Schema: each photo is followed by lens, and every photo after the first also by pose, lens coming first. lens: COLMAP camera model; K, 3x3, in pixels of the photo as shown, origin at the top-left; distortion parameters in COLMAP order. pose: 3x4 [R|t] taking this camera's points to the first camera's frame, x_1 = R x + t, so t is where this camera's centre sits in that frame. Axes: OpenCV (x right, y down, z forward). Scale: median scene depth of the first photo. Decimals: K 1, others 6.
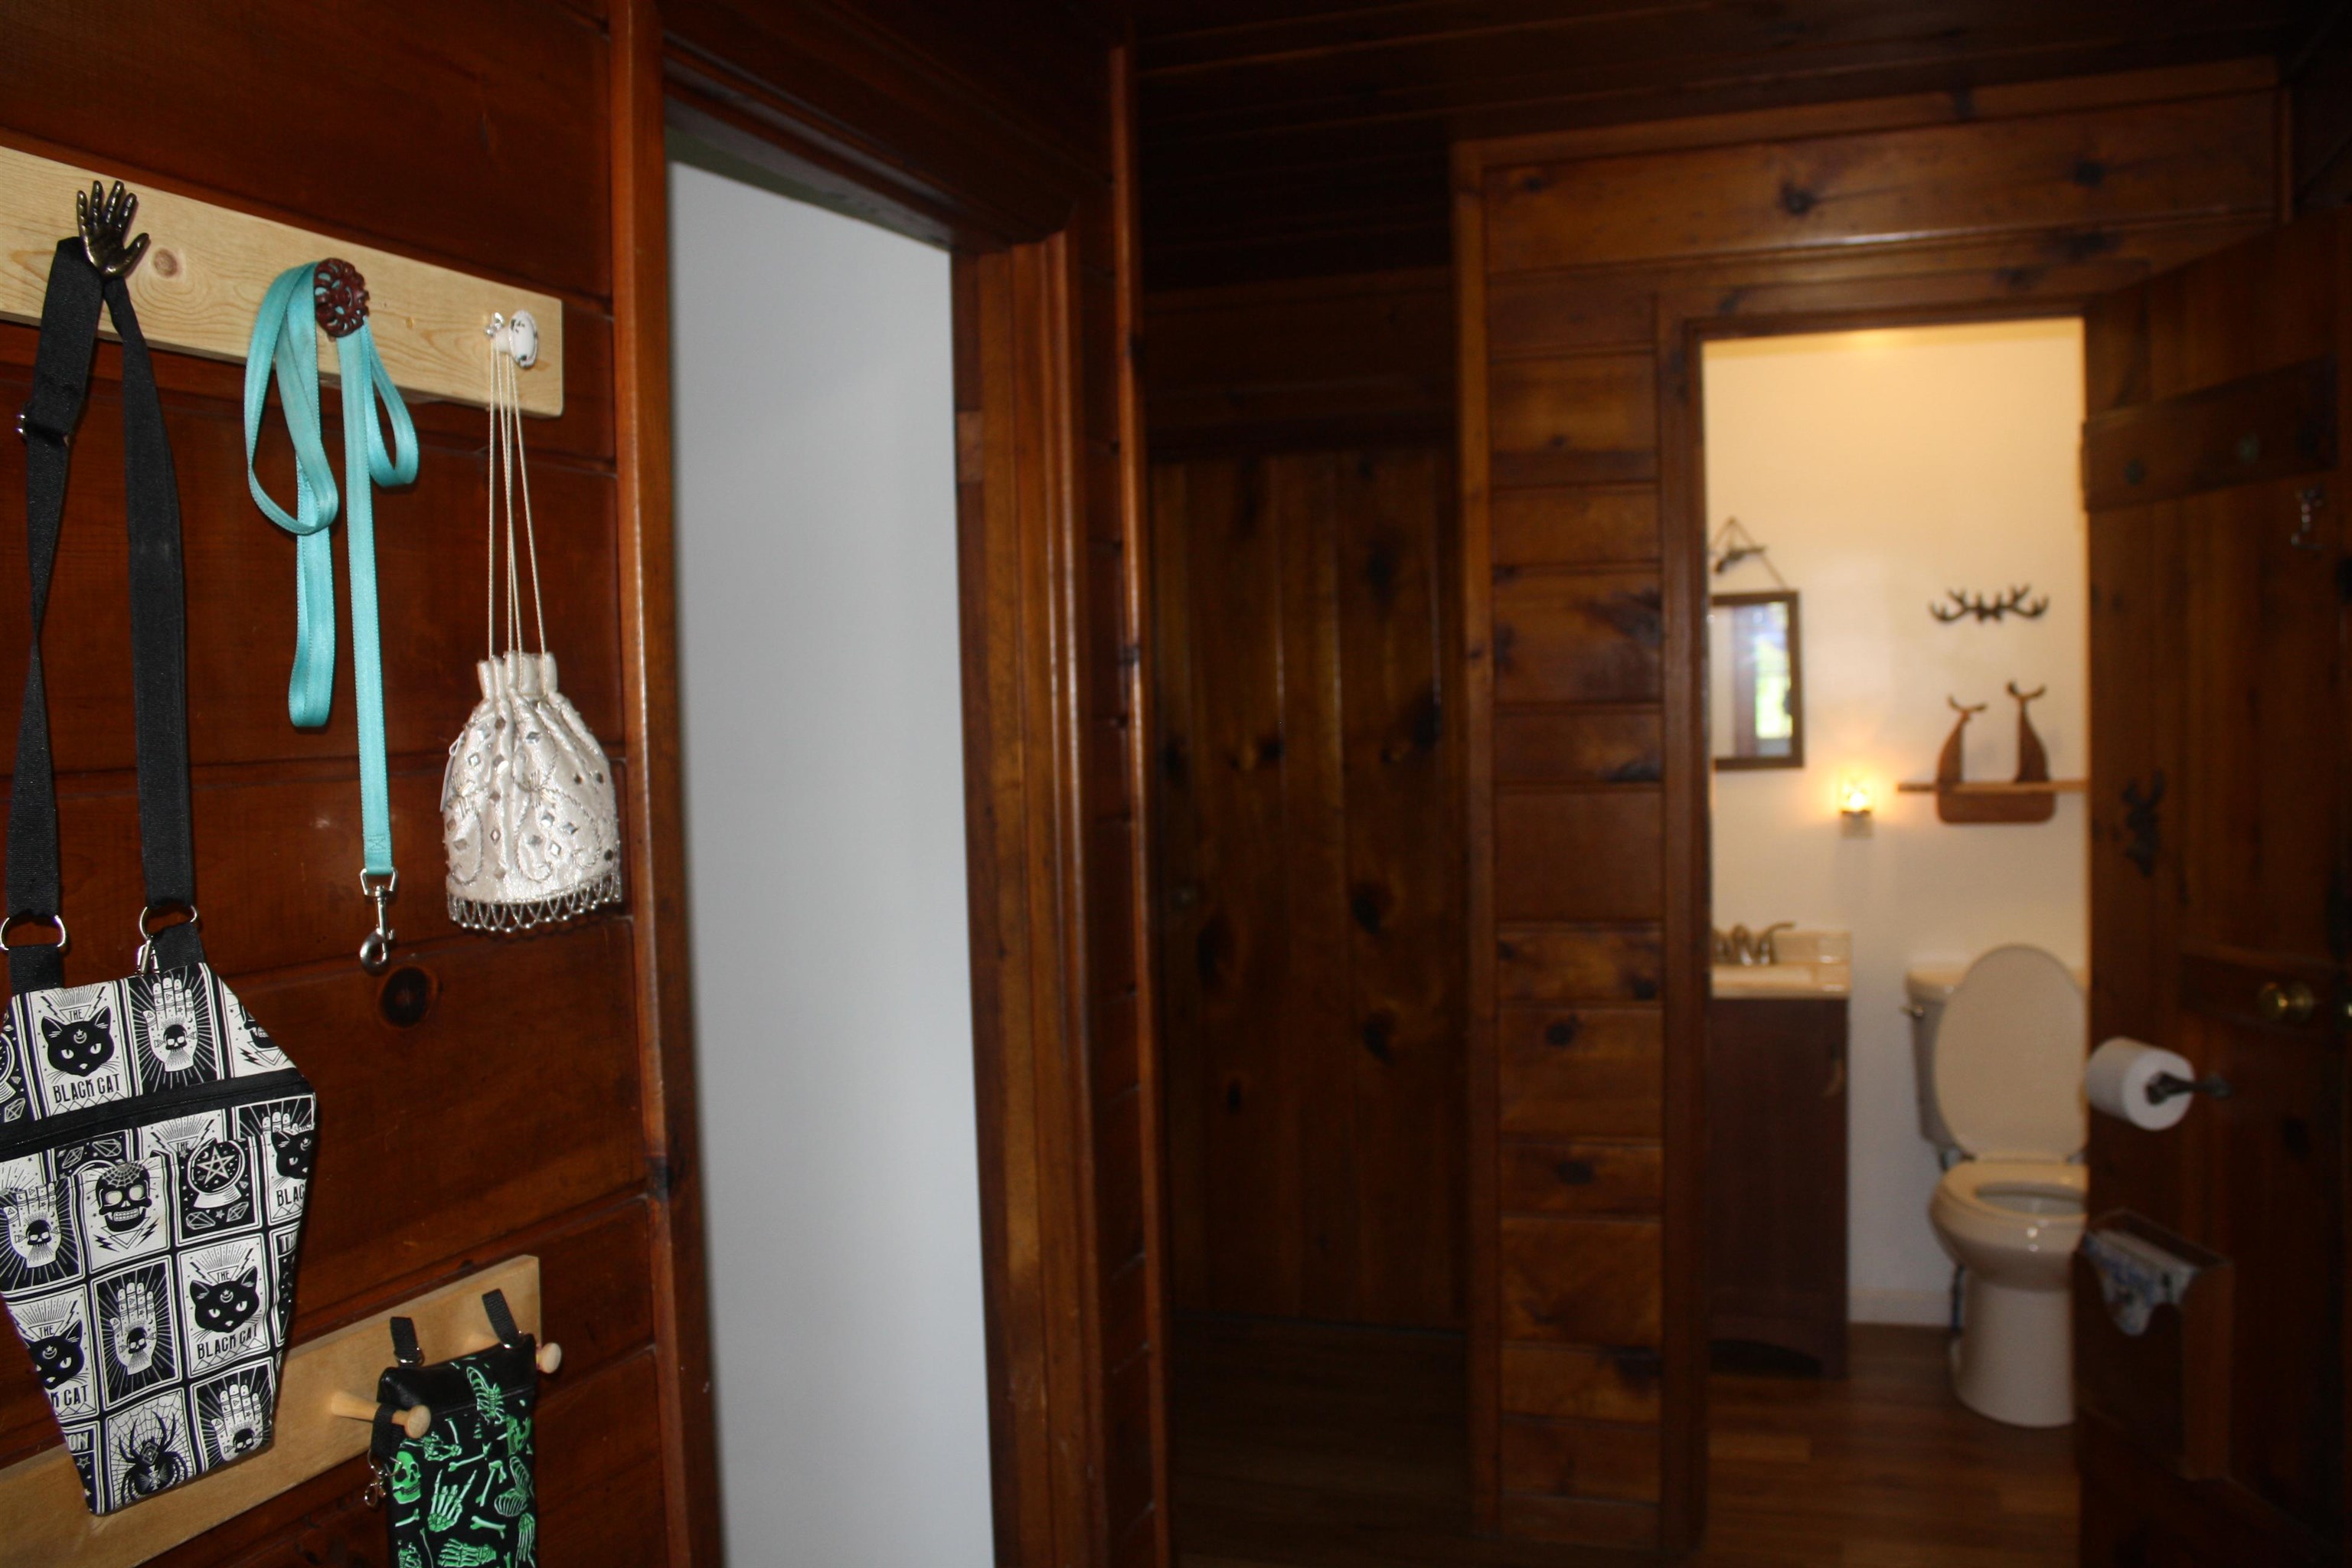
lens RADIAL K [[1973.9, 0, 1176.0], [0, 1973.9, 784.0], [0, 0, 1]] dist [-0.095740, 0.002287]
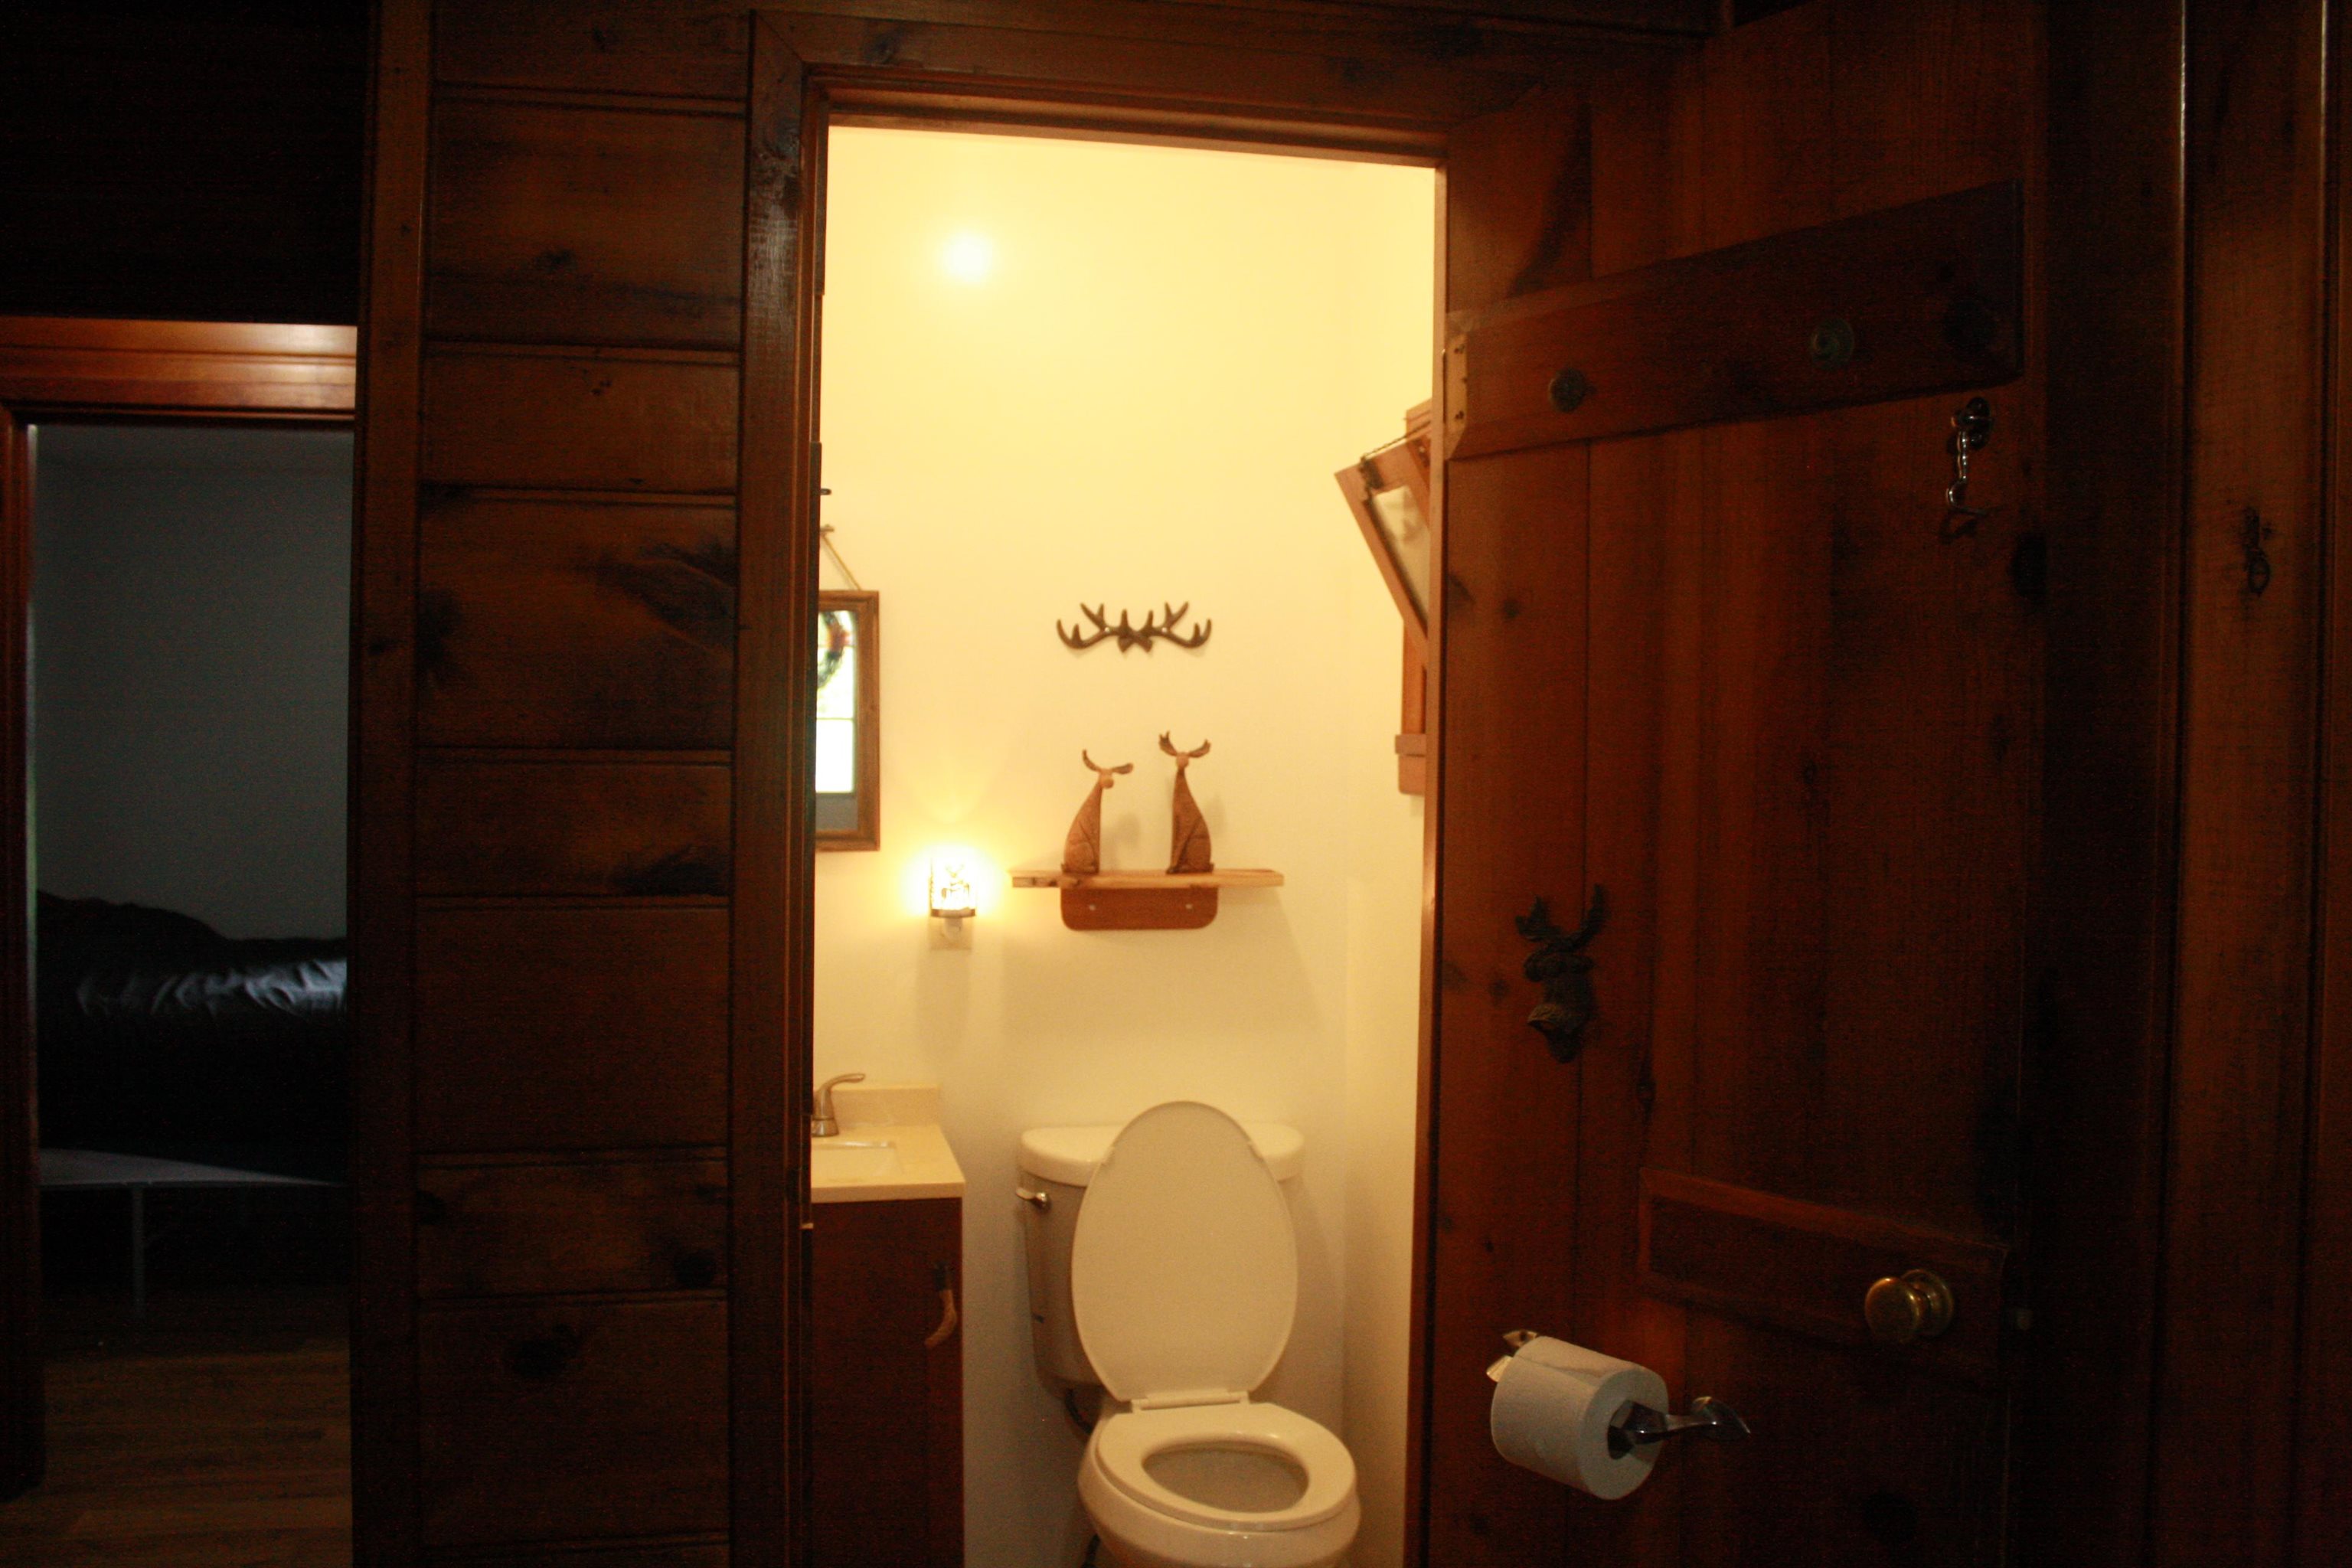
lens RADIAL K [[1973.9, 0, 1176.0], [0, 1973.9, 784.0], [0, 0, 1]] dist [-0.095740, 0.002287]
pose [[0.859020, 0.022405, 0.511452, 0.058067], [-0.009910, 0.999582, -0.027144, -0.014538], [-0.511847, 0.018249, 0.858883, 0.375615]]
